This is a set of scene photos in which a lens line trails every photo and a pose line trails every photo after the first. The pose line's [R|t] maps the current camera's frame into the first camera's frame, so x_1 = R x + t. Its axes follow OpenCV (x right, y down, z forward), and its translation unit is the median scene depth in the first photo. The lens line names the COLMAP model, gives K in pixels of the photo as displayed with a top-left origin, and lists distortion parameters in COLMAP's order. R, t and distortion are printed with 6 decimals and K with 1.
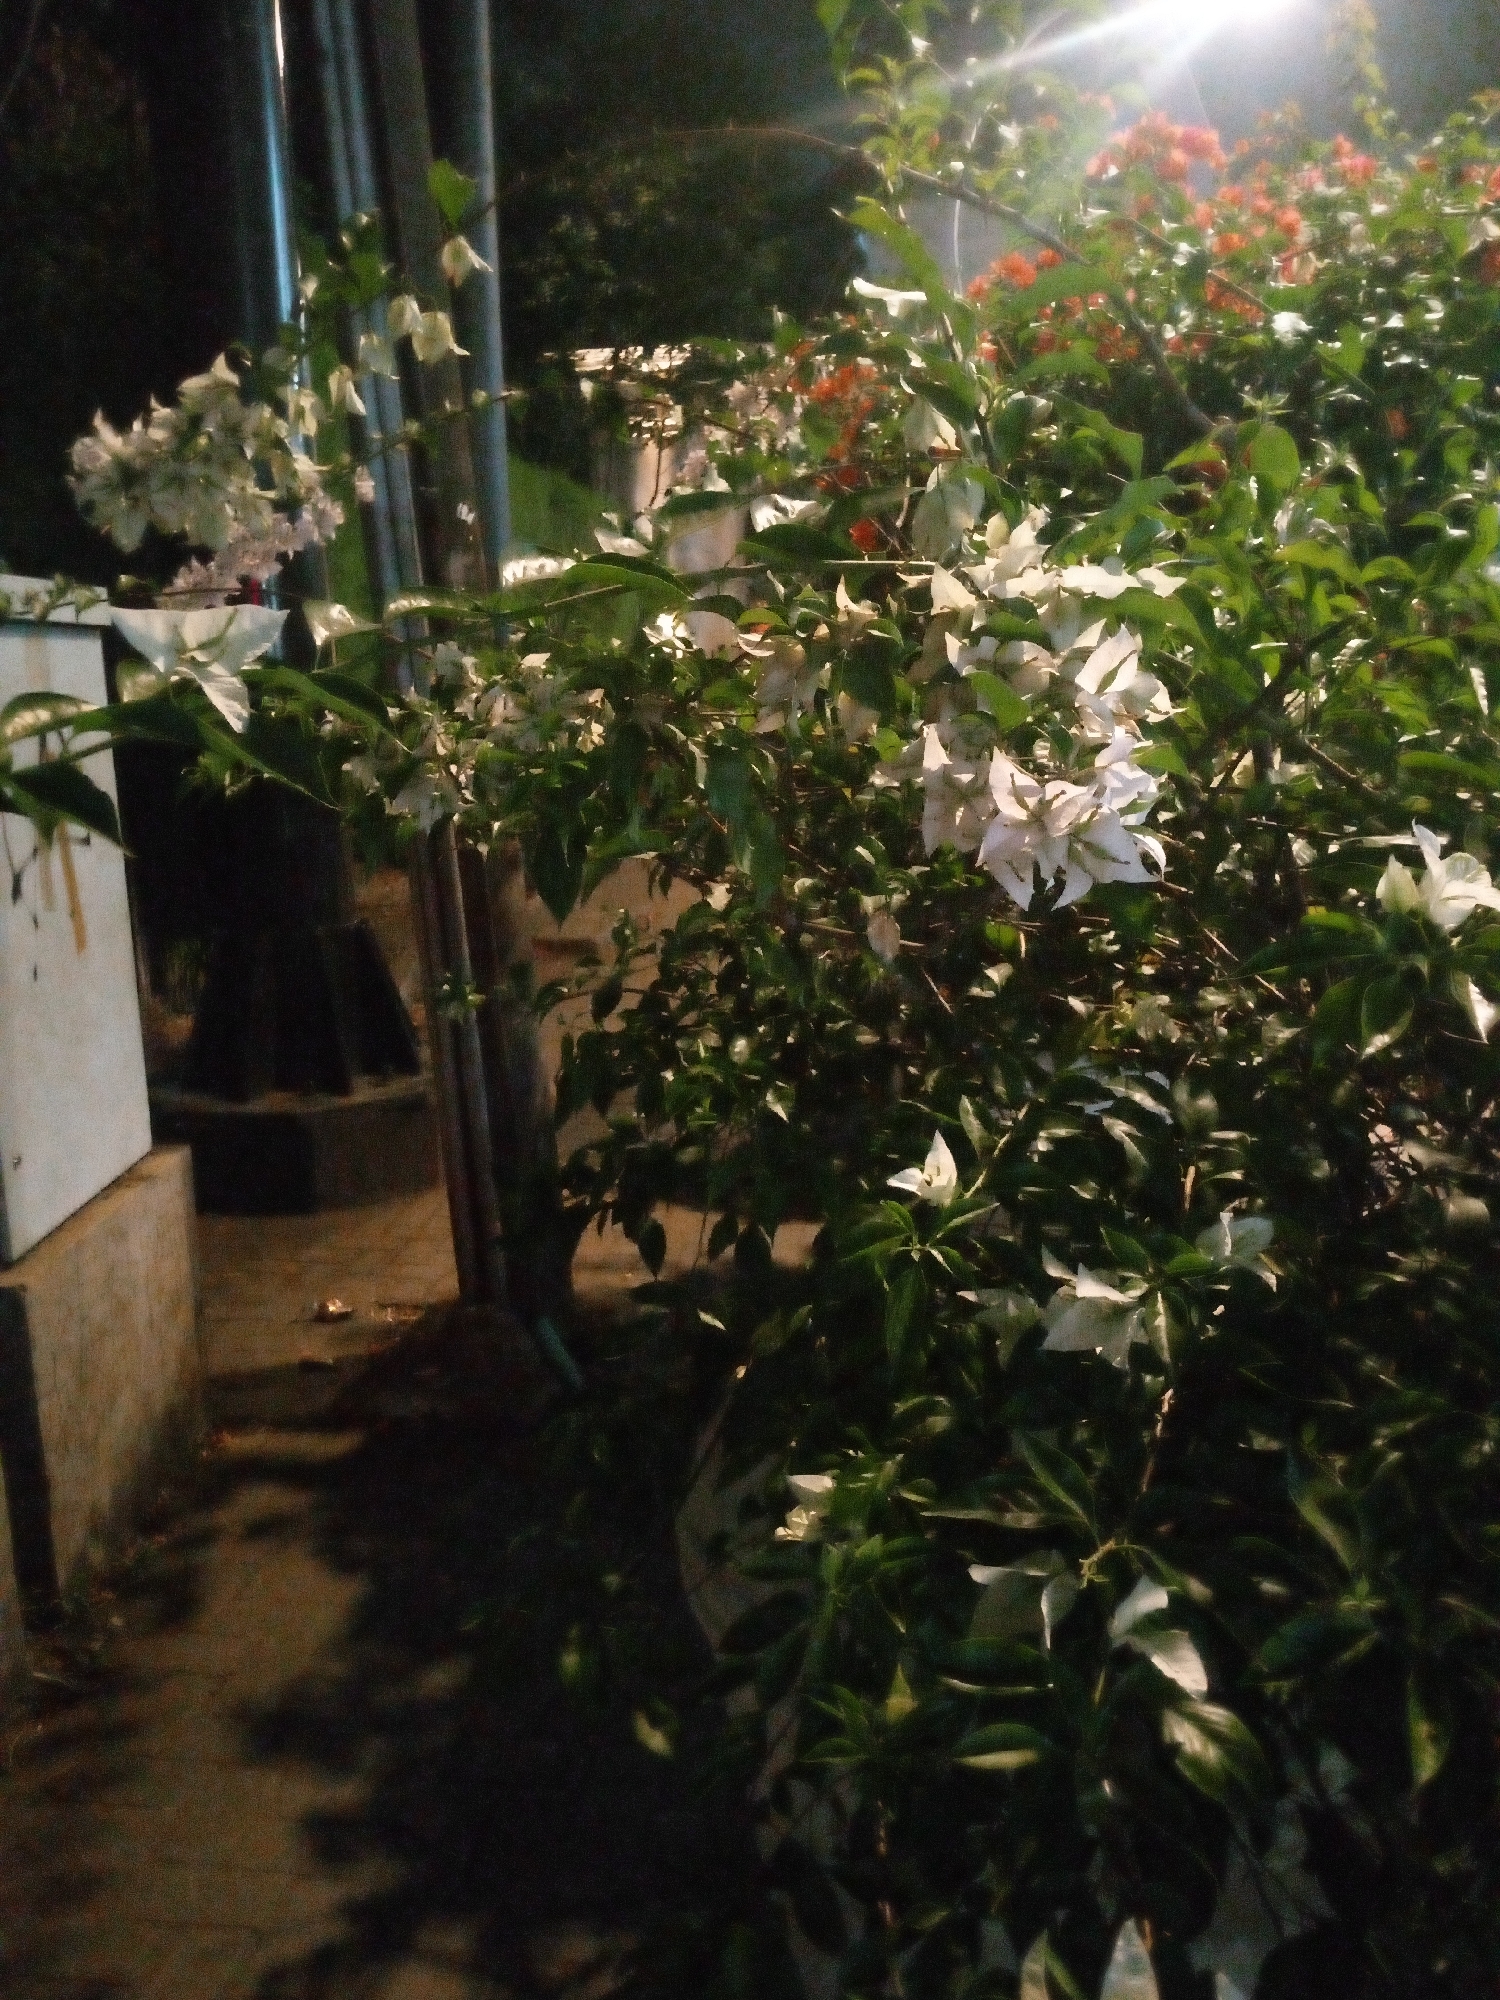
lens RADIAL K [[1586.2, 0, 754.4], [0, 1586.2, 1017.5], [0, 0, 1]] dist [0.085437, -0.125034]
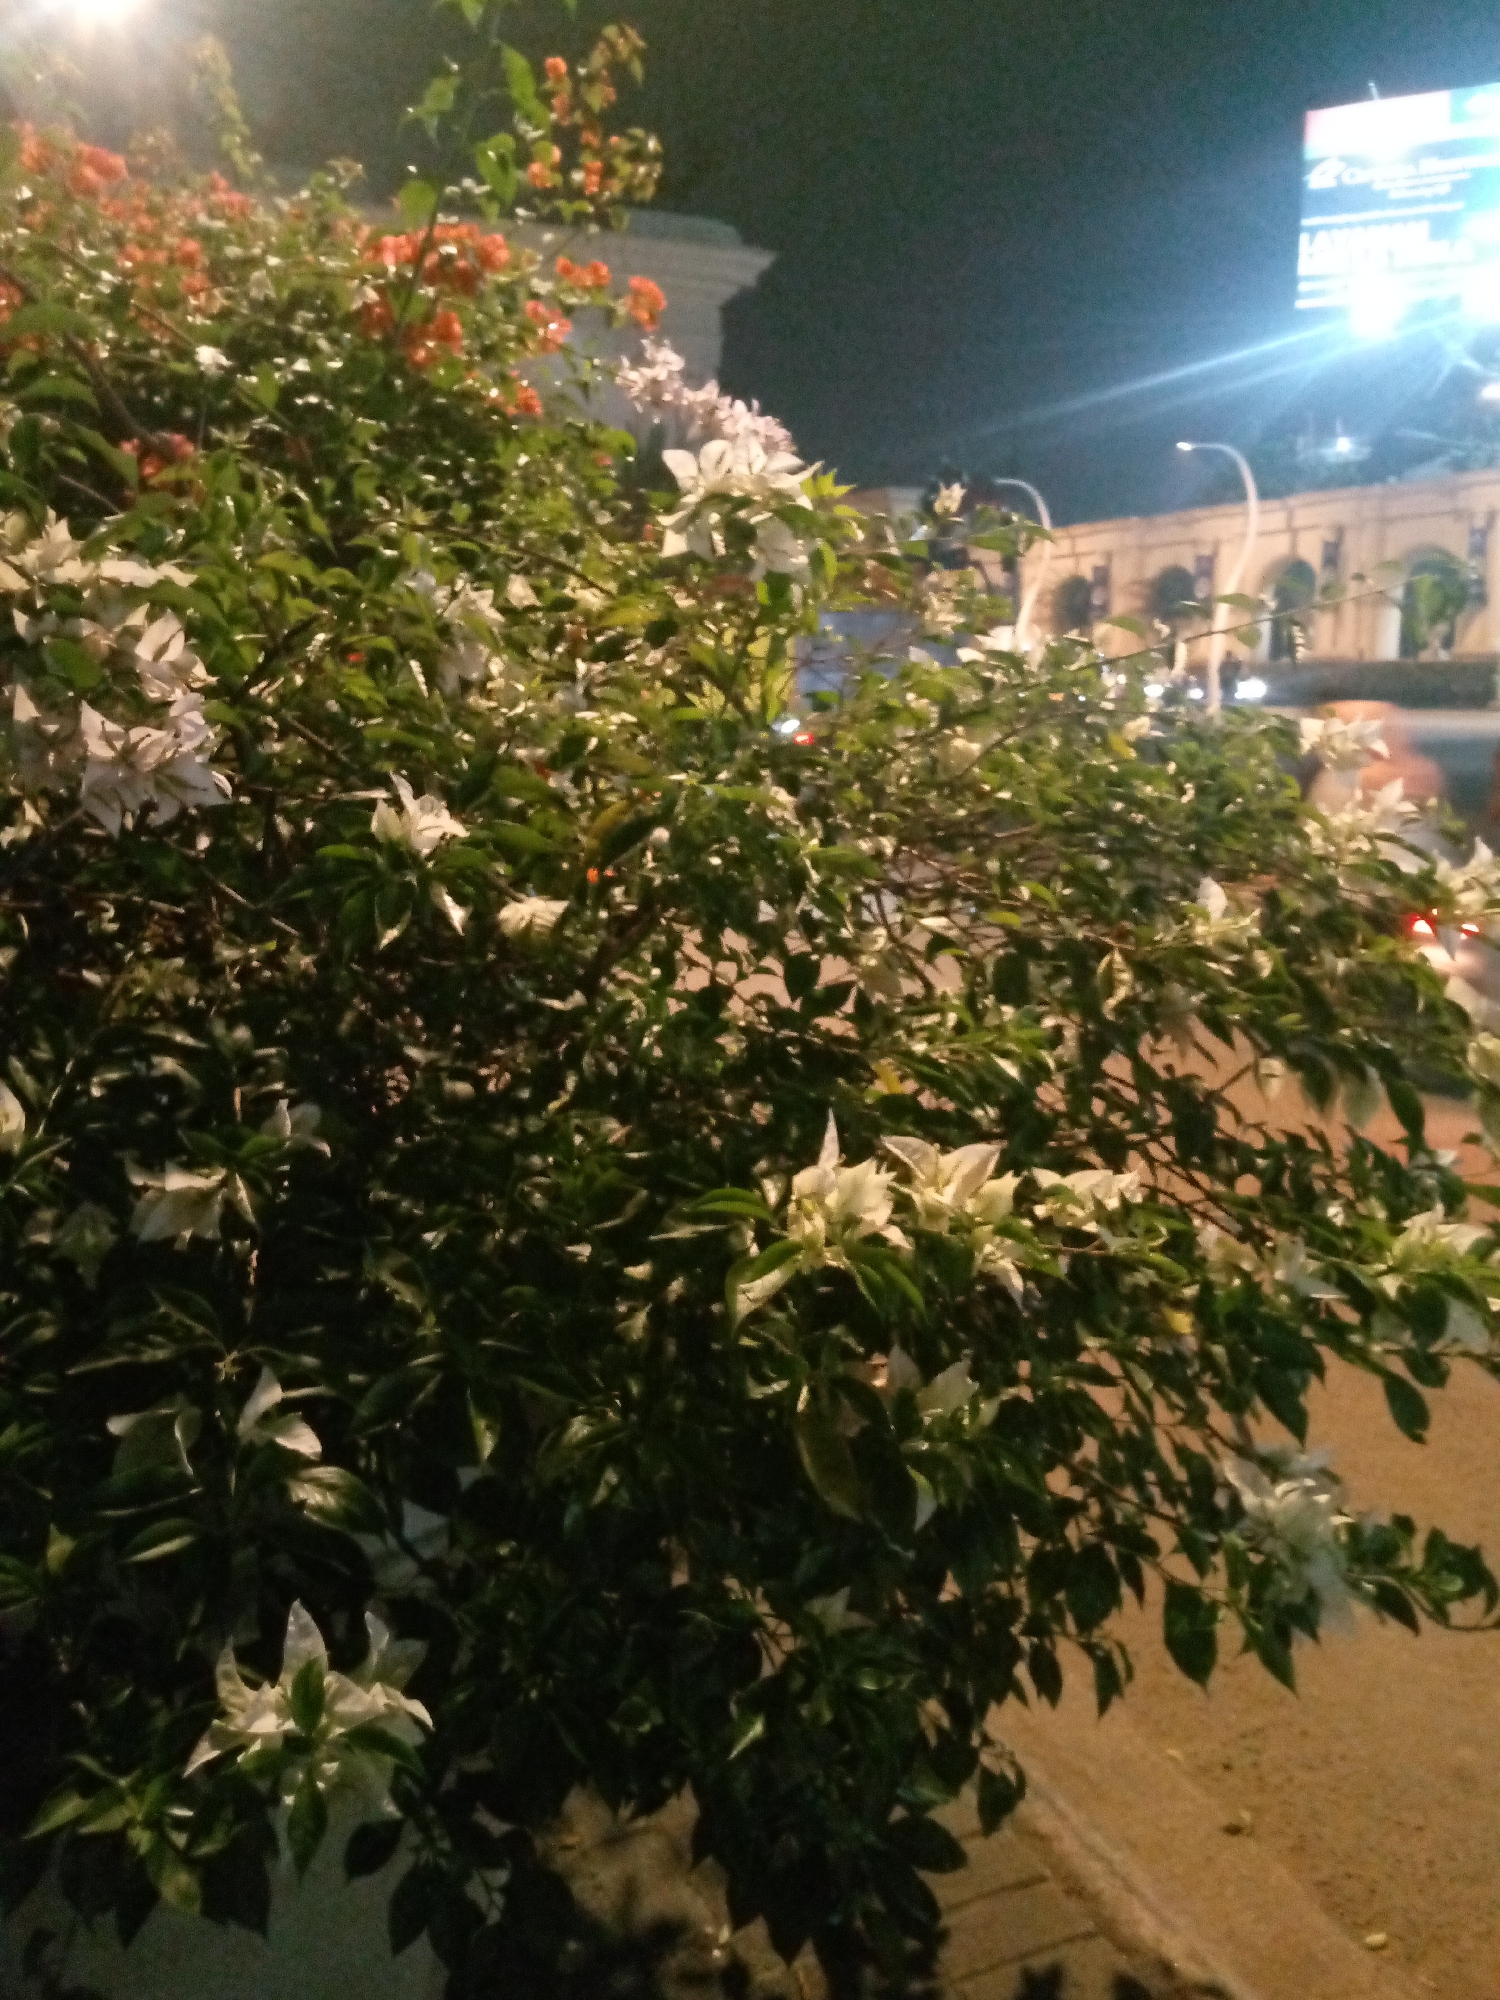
lens RADIAL K [[1631.7, 0, 751.6], [0, 1631.7, 1006.4], [0, 0, 1]] dist [0.116767, -0.171042]
pose [[0.807821, -0.105824, 0.579850, -0.147157], [0.116162, 0.993041, 0.019402, 0.074332], [-0.577868, 0.051683, 0.814492, -0.249502]]
